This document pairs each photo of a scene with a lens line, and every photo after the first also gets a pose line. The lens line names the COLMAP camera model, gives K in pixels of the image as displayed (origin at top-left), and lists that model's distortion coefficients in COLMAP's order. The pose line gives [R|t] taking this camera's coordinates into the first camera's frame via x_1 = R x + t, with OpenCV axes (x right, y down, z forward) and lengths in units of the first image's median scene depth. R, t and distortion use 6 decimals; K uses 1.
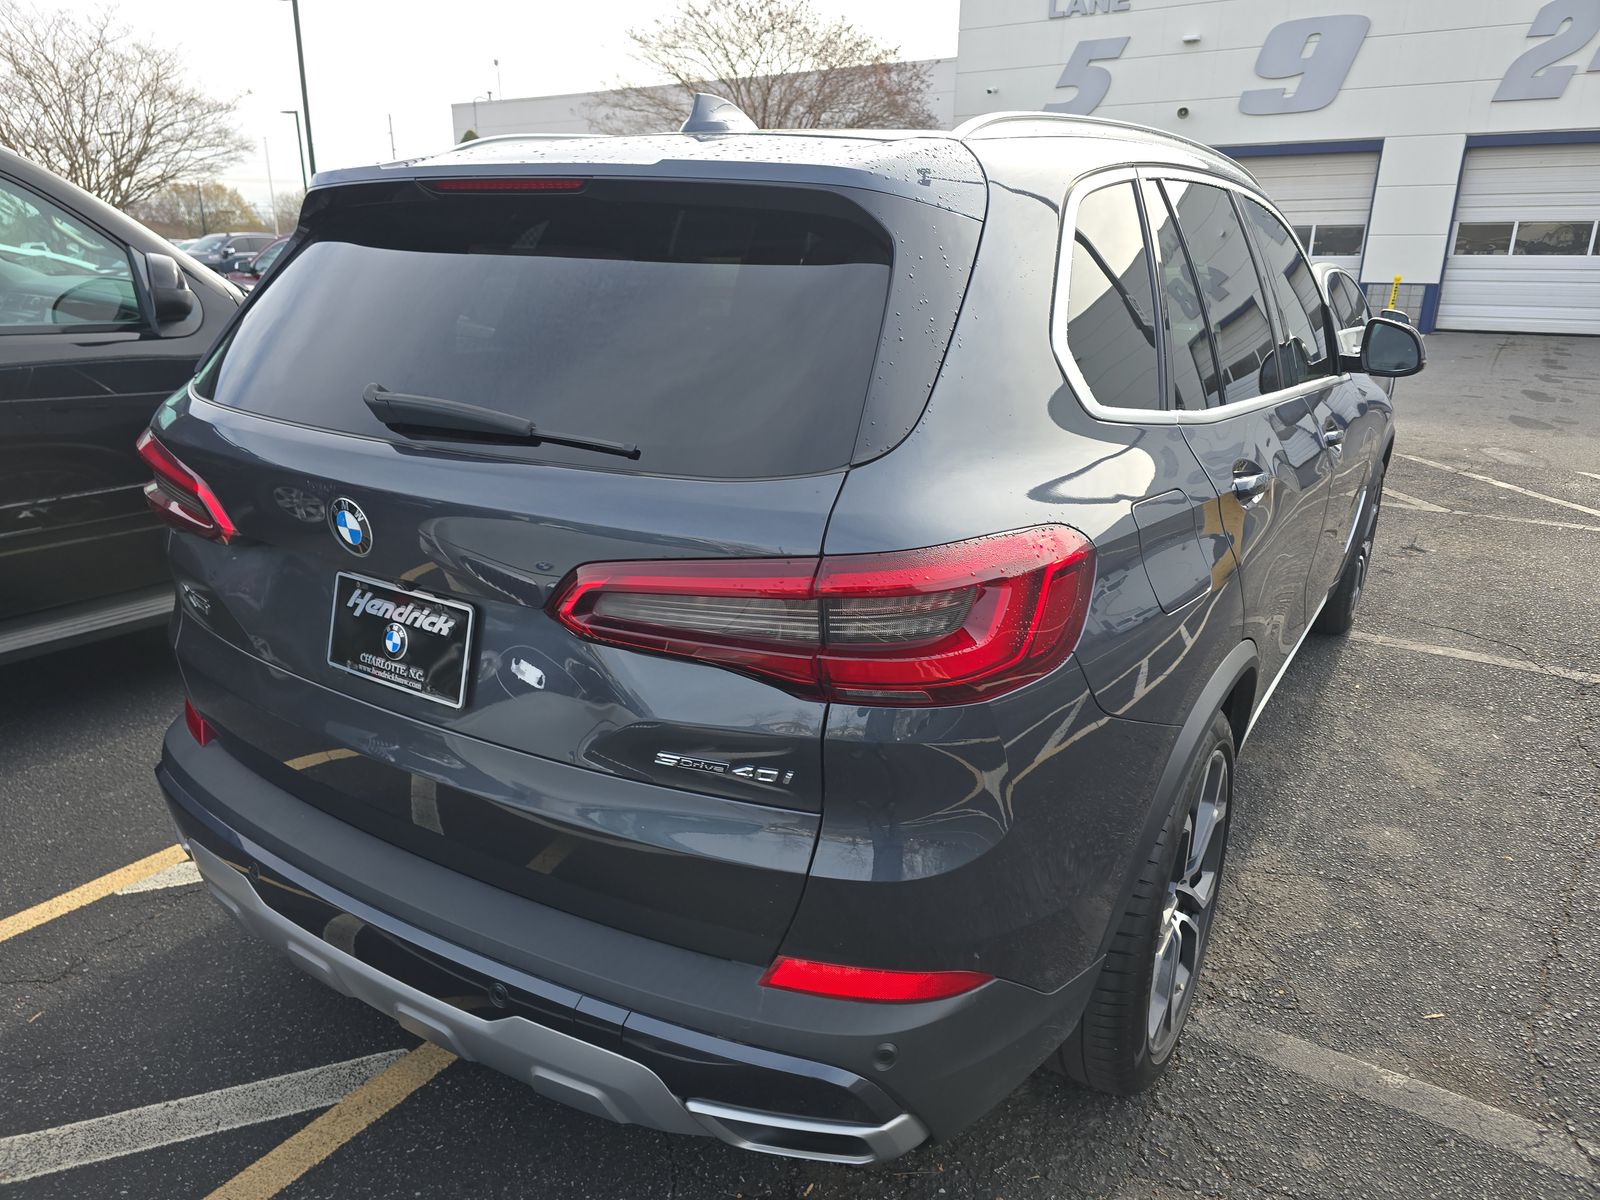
lens RADIAL K [[1064.5, 0, 800.7], [0, 1064.5, 604.0], [0, 0, 1]] dist [0.052550, -0.050057]
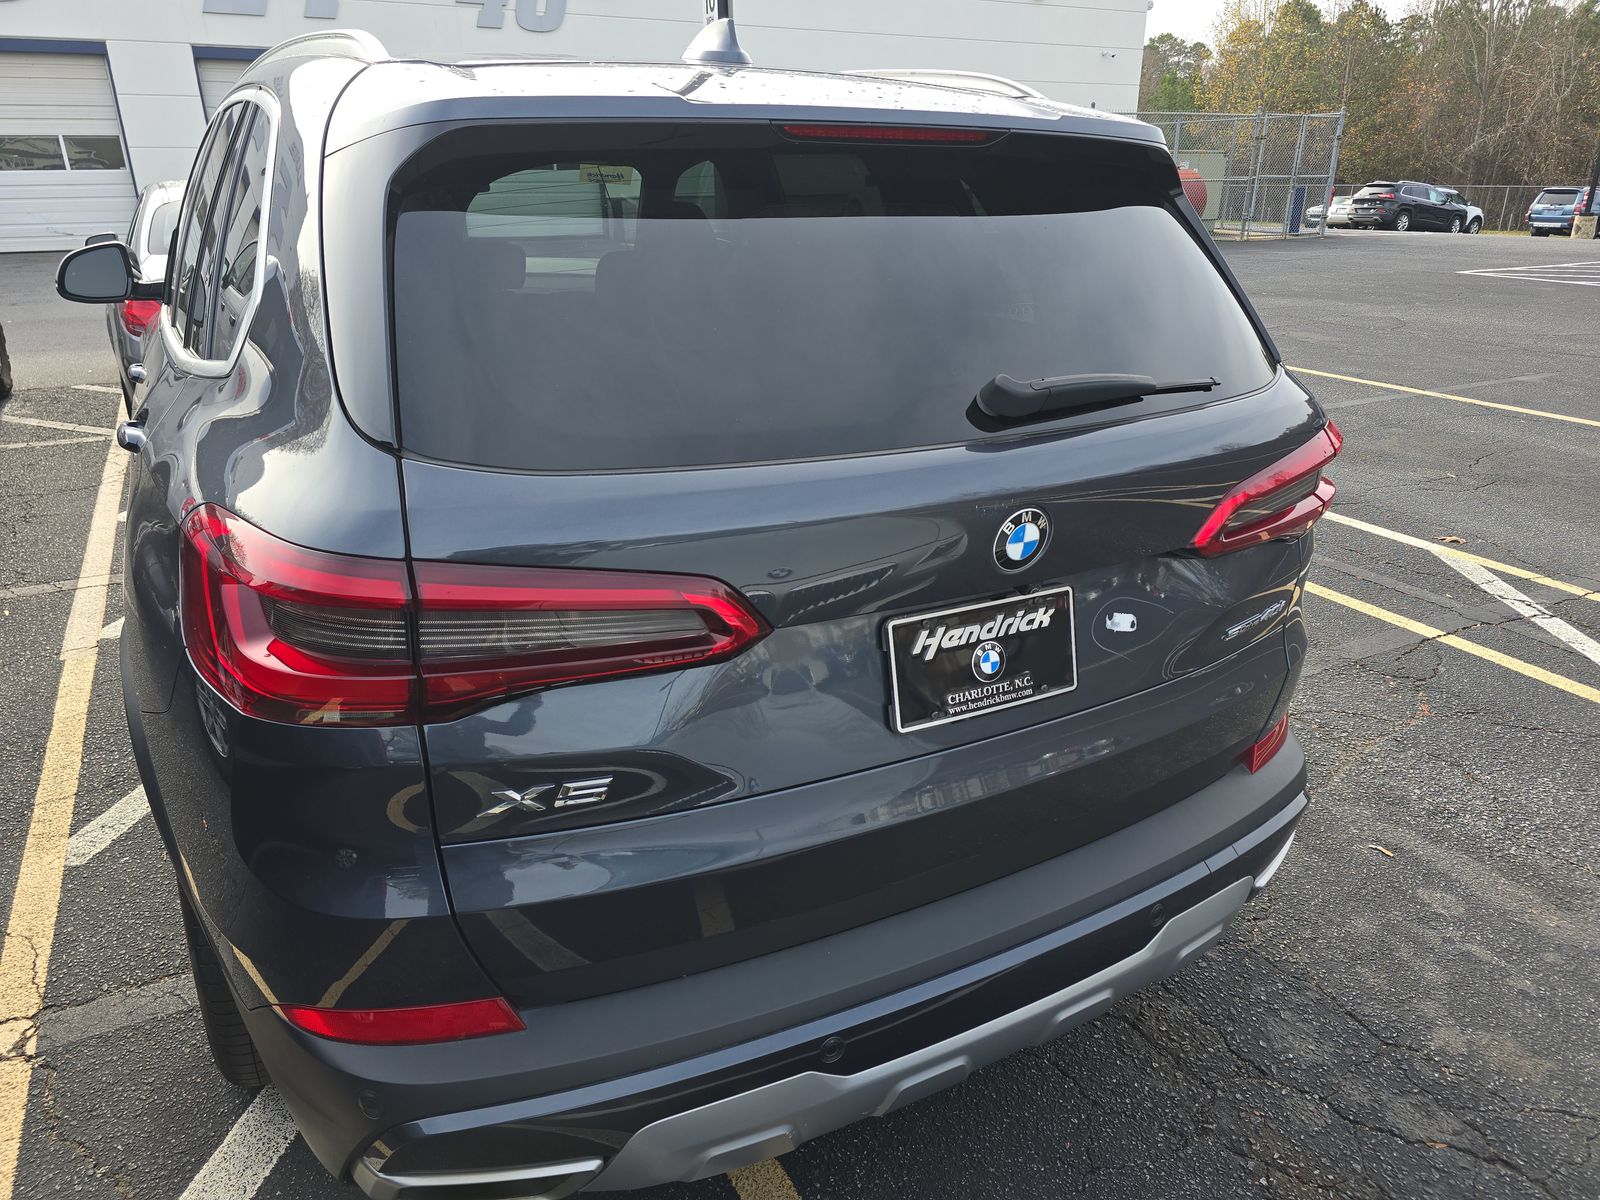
lens RADIAL K [[1078.1, 0, 766.8], [0, 1078.1, 606.6], [0, 0, 1]] dist [0.064526, -0.043019]
pose [[0.513058, -0.337104, 0.789387, -1.158377], [0.282888, 0.934679, 0.215289, -0.252701], [-0.810399, 0.112852, 0.574907, 0.615481]]
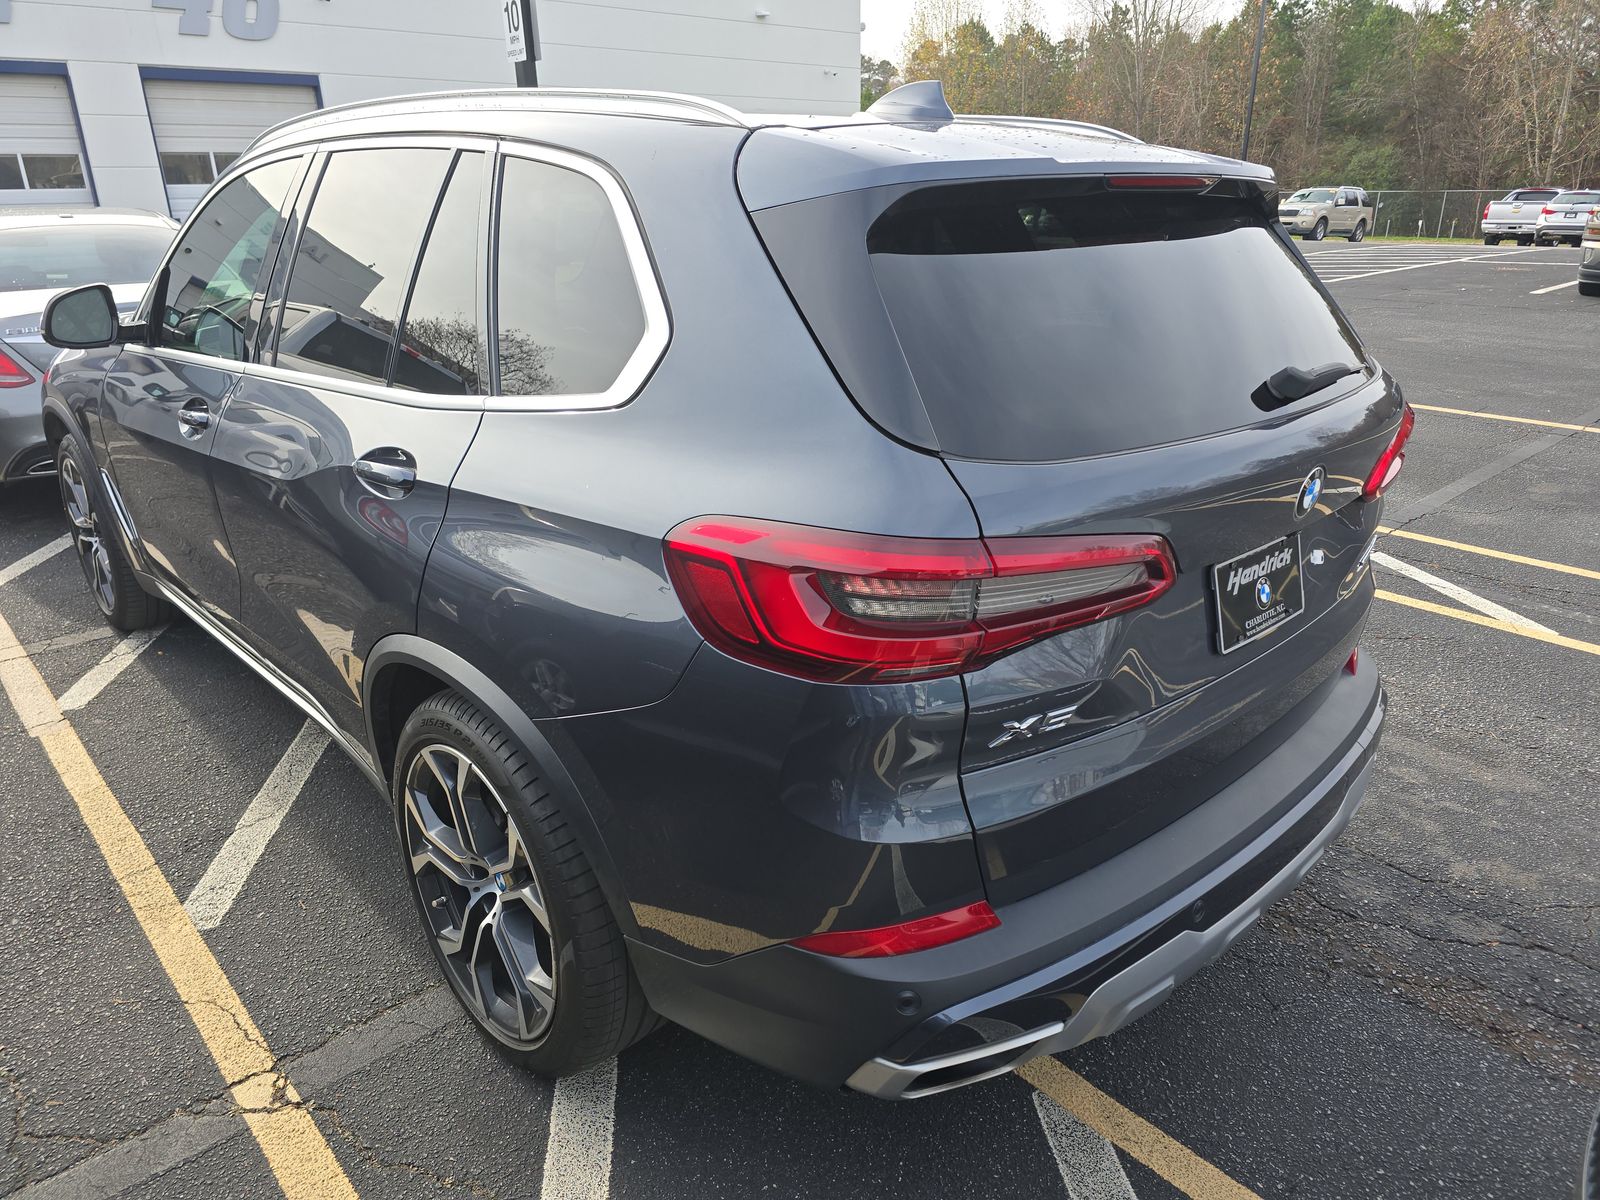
lens RADIAL K [[1082.3, 0, 798.5], [0, 1082.3, 612.2], [0, 0, 1]] dist [0.080949, -0.057019]
pose [[0.274975, -0.372629, 0.886305, -1.535279], [0.315312, 0.905808, 0.283003, -0.427494], [-0.908277, 0.201644, 0.366569, 1.012898]]
